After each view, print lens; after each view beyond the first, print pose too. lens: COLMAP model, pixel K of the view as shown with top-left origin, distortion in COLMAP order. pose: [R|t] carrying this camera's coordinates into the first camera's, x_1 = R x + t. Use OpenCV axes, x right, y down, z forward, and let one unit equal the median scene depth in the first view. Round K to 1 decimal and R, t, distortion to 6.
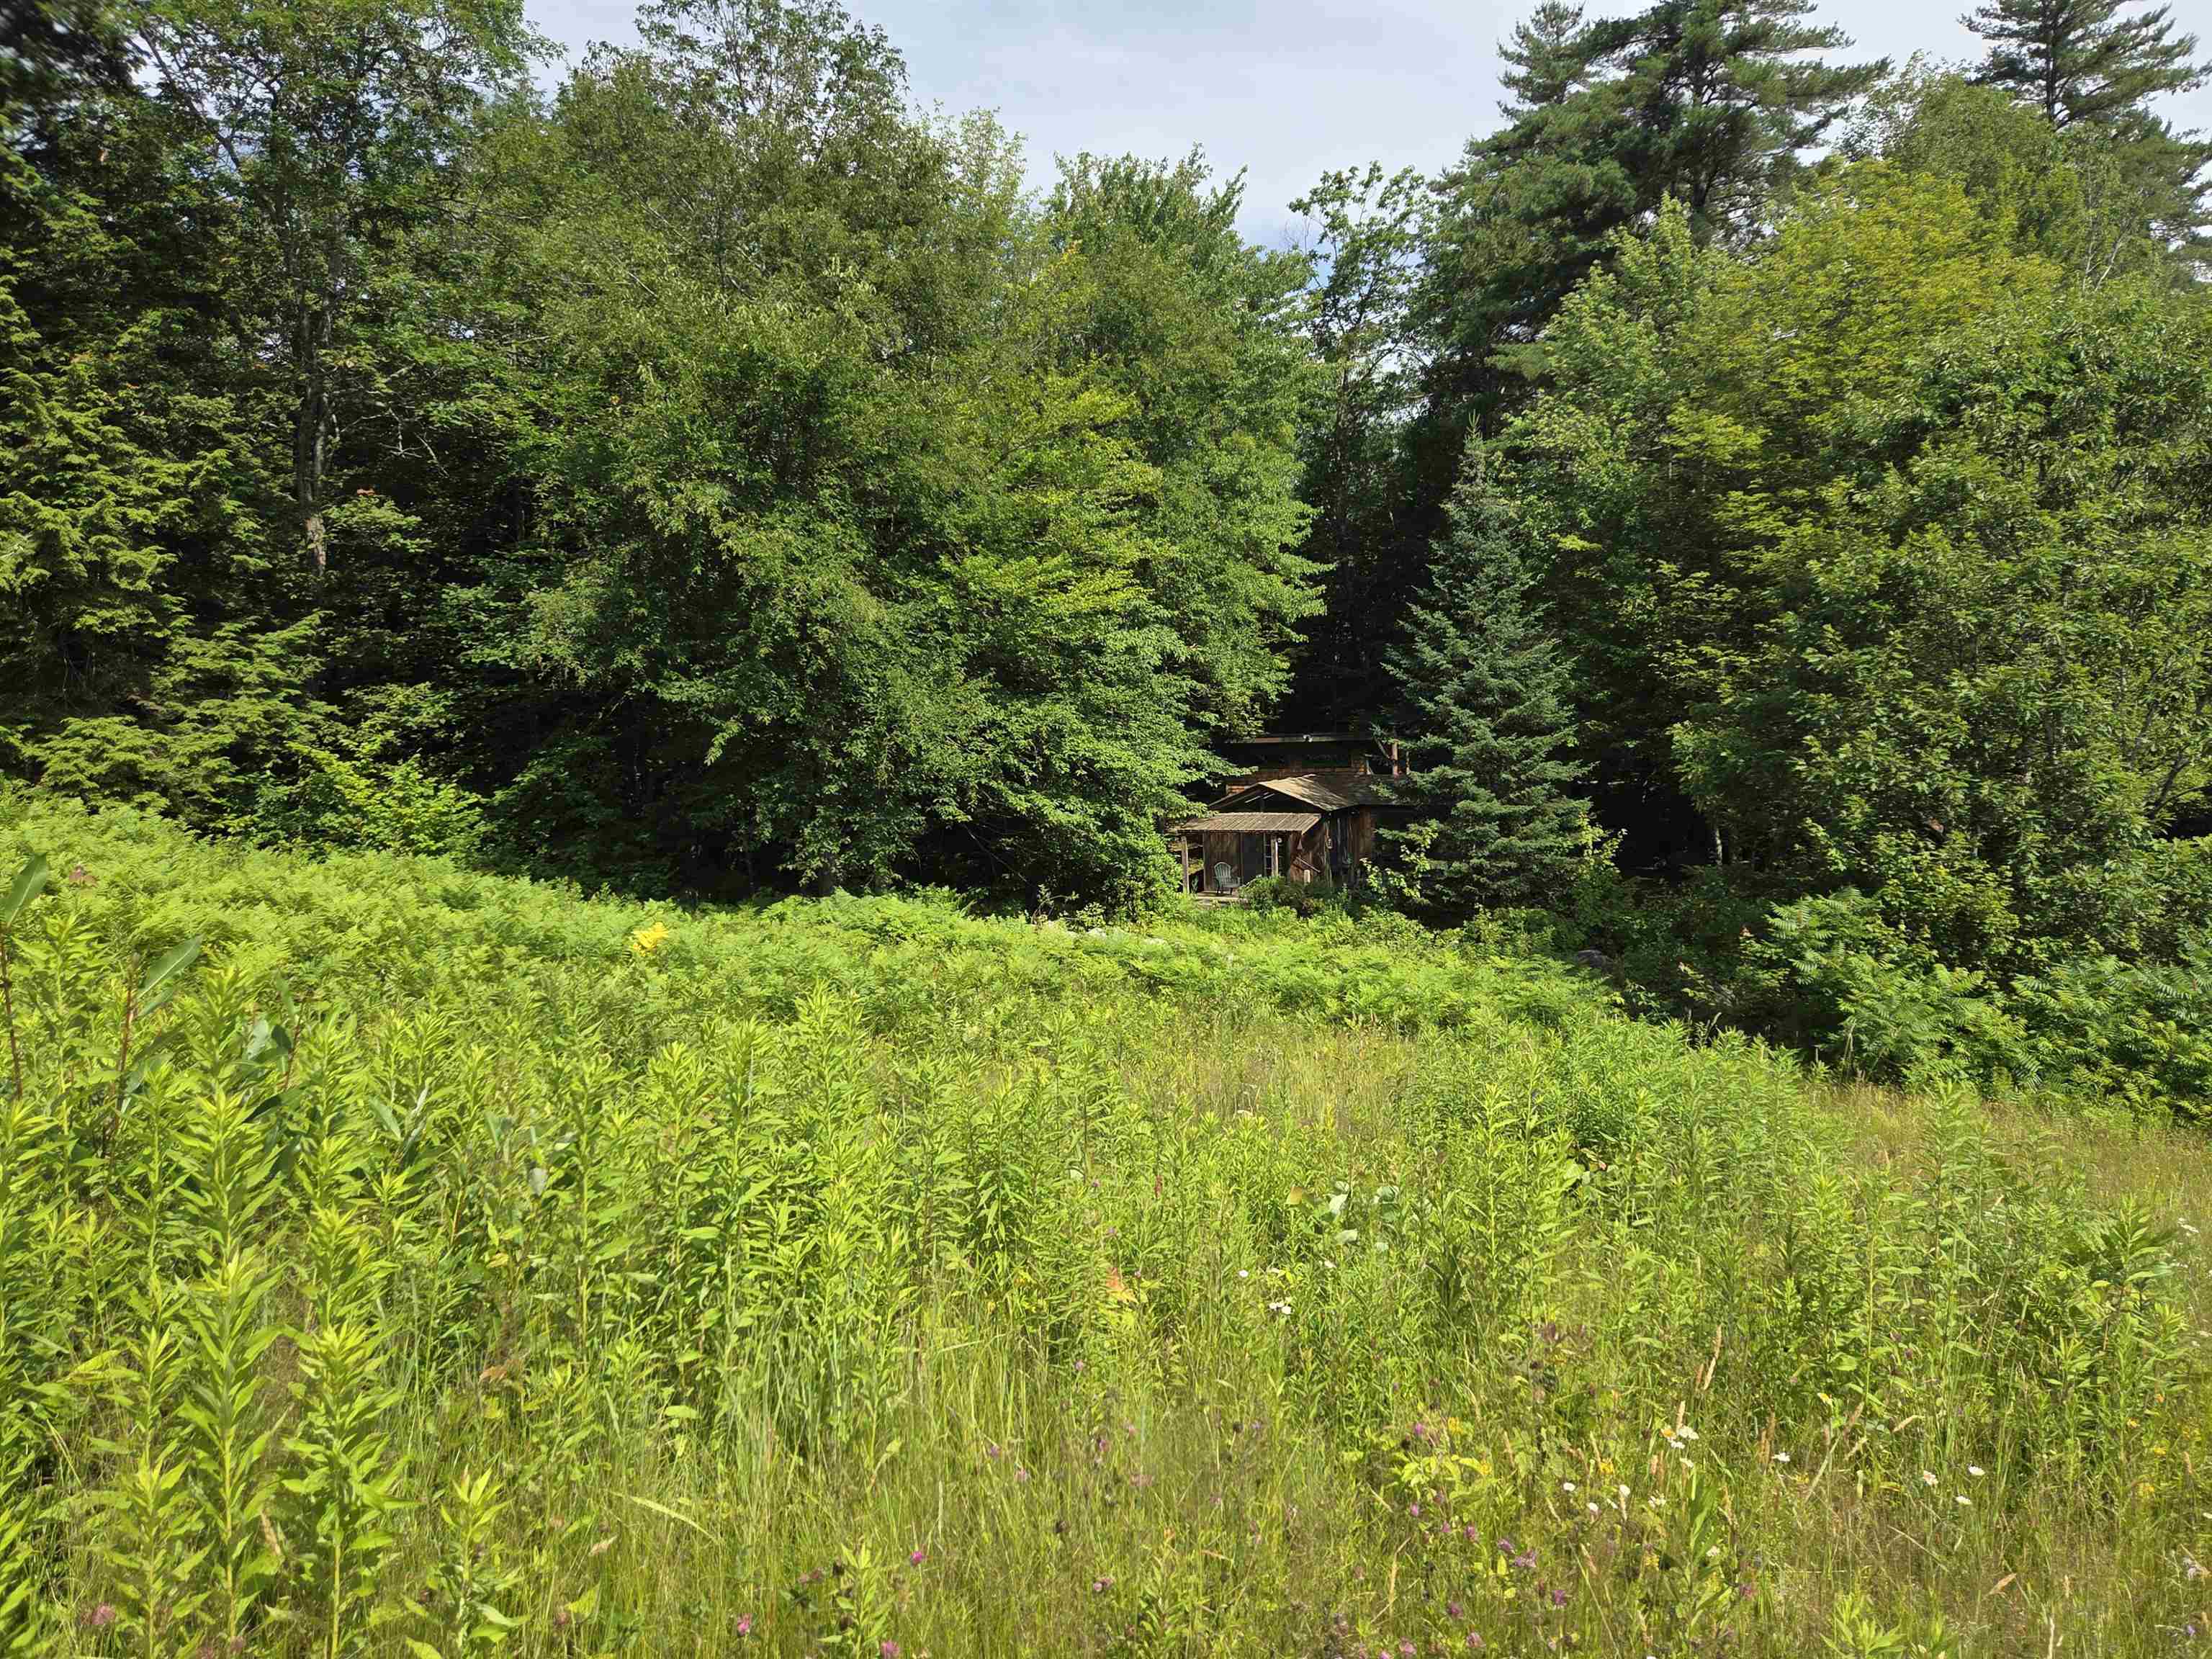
lens RADIAL K [[1467.0, 0, 1106.0], [0, 1467.0, 829.5], [0, 0, 1]] dist [0.029822, -0.038098]
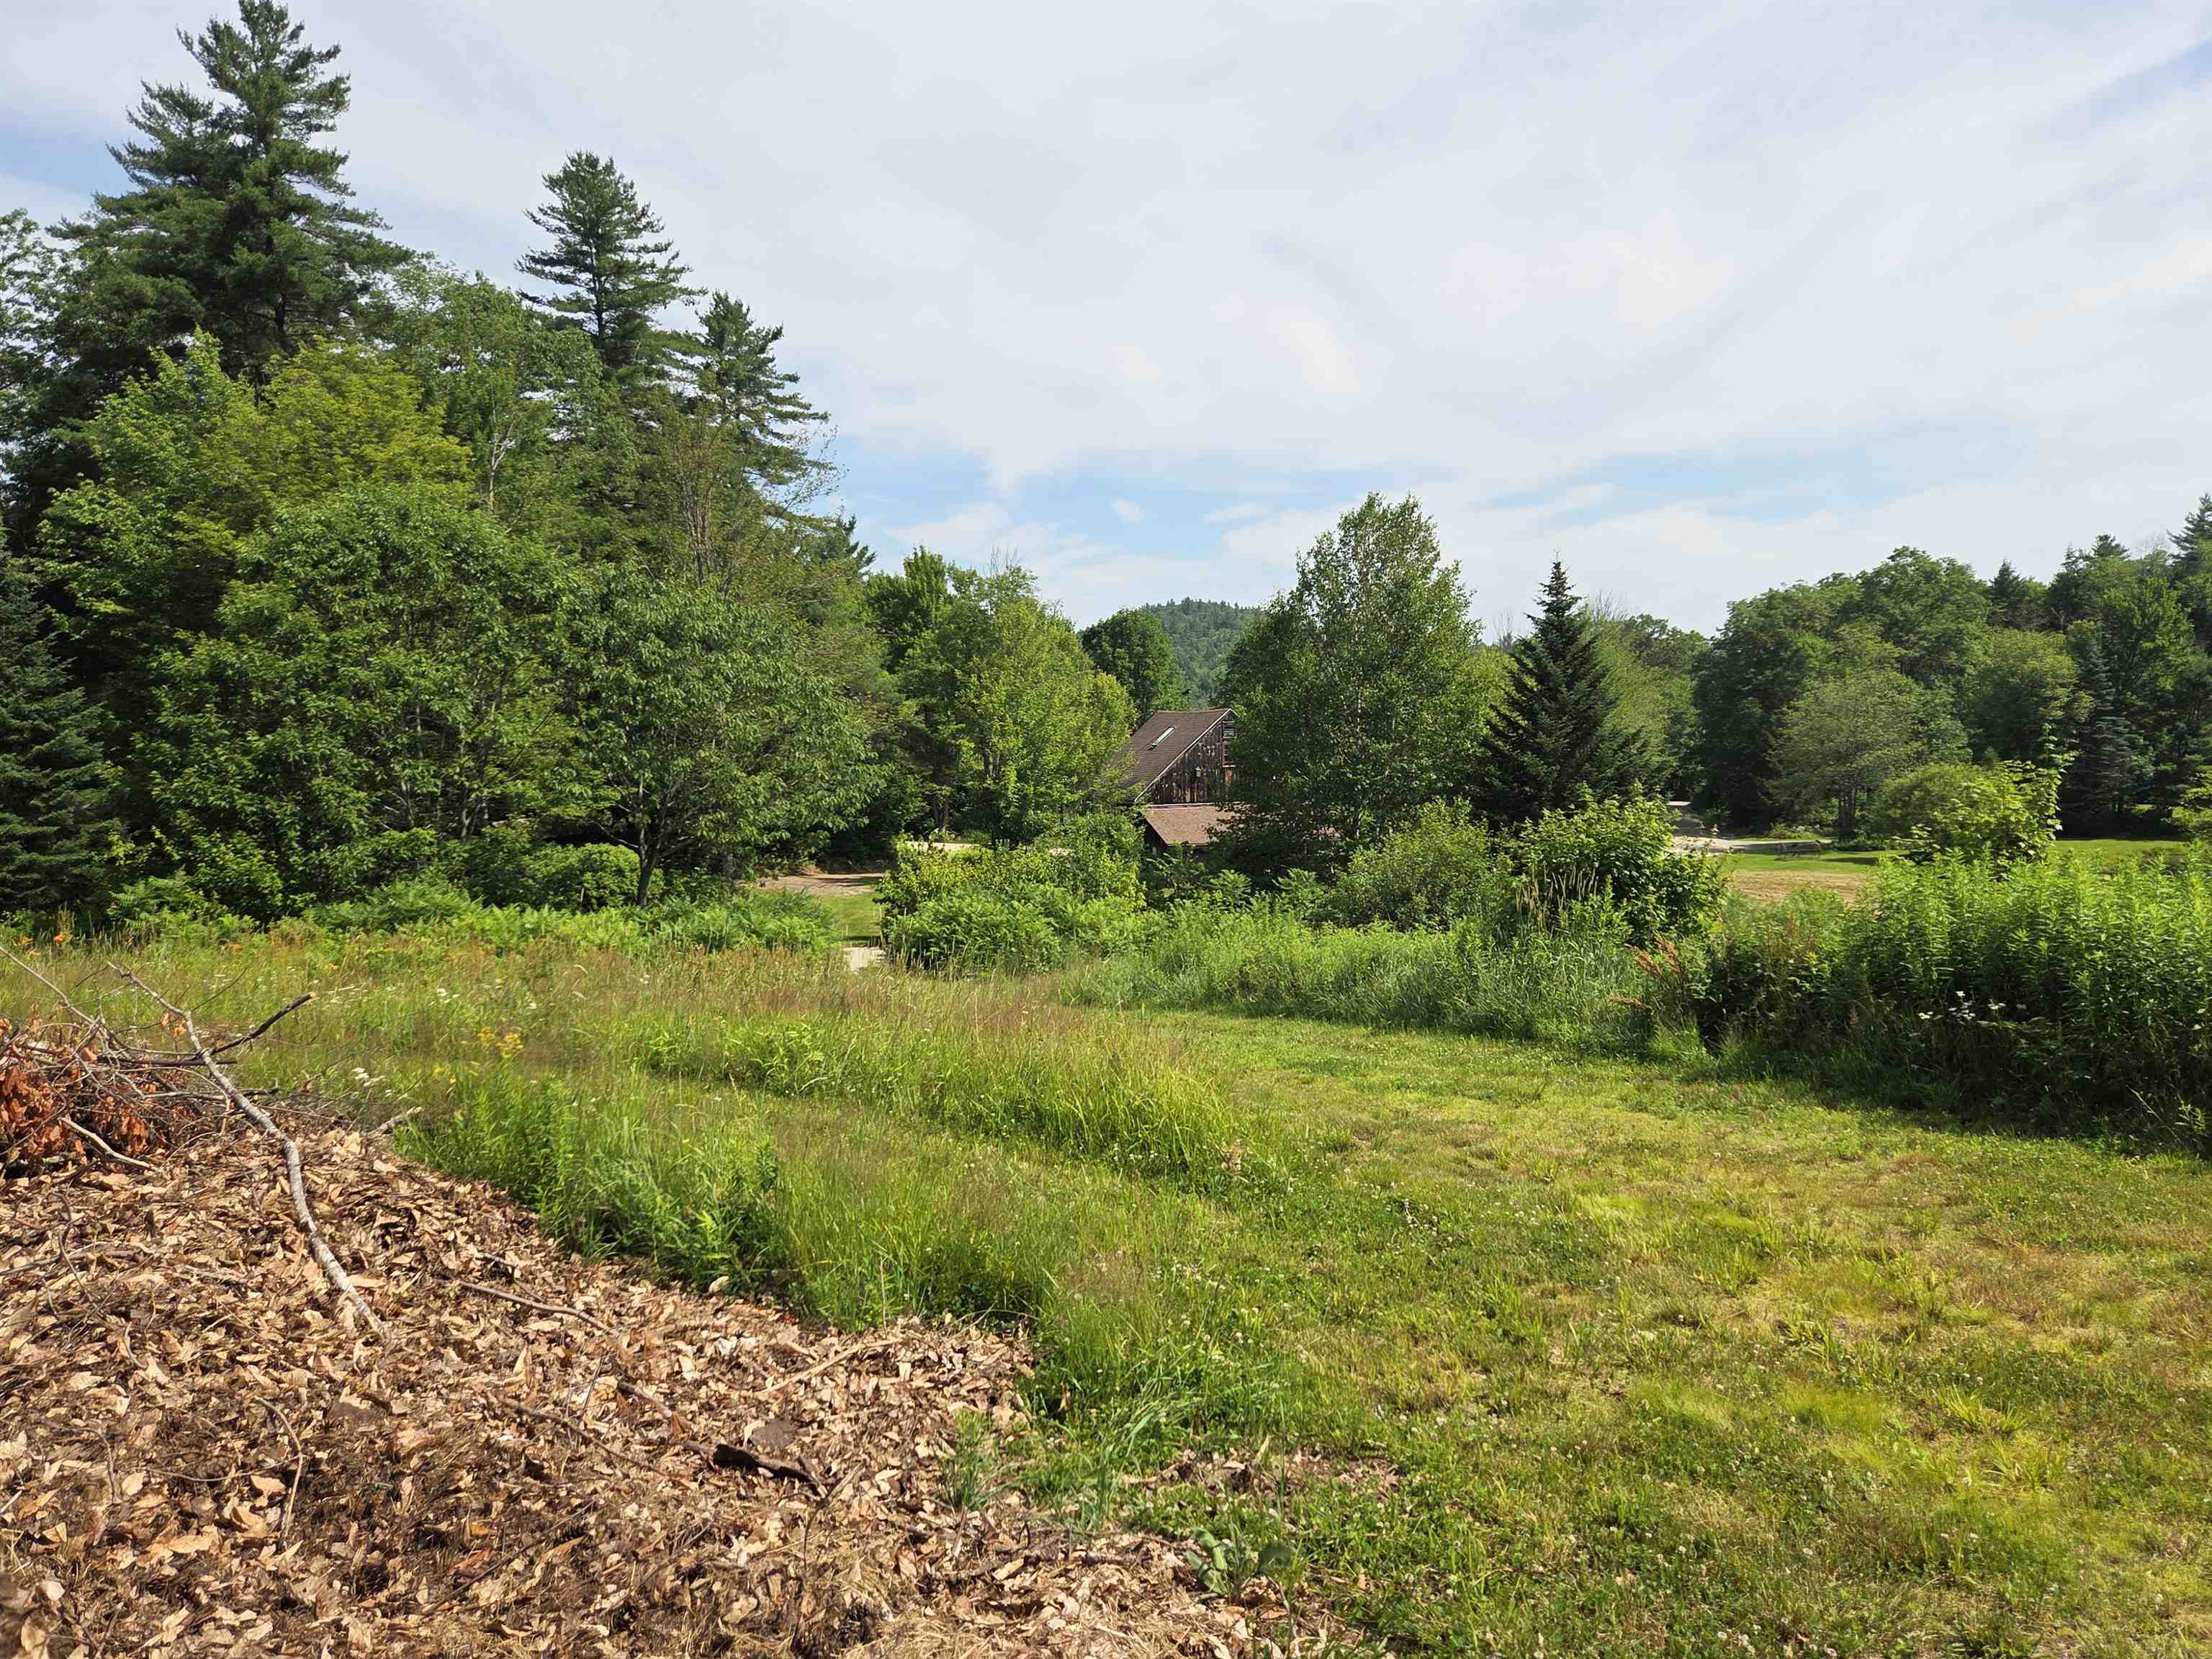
lens RADIAL K [[1467.0, 0, 1106.0], [0, 1467.0, 829.5], [0, 0, 1]] dist [0.029822, -0.038098]
pose [[0.733992, -0.027296, 0.678609, 0.098973], [0.038929, 0.999240, -0.001914, 0.021440], [-0.678041, 0.027823, 0.734497, -0.450463]]
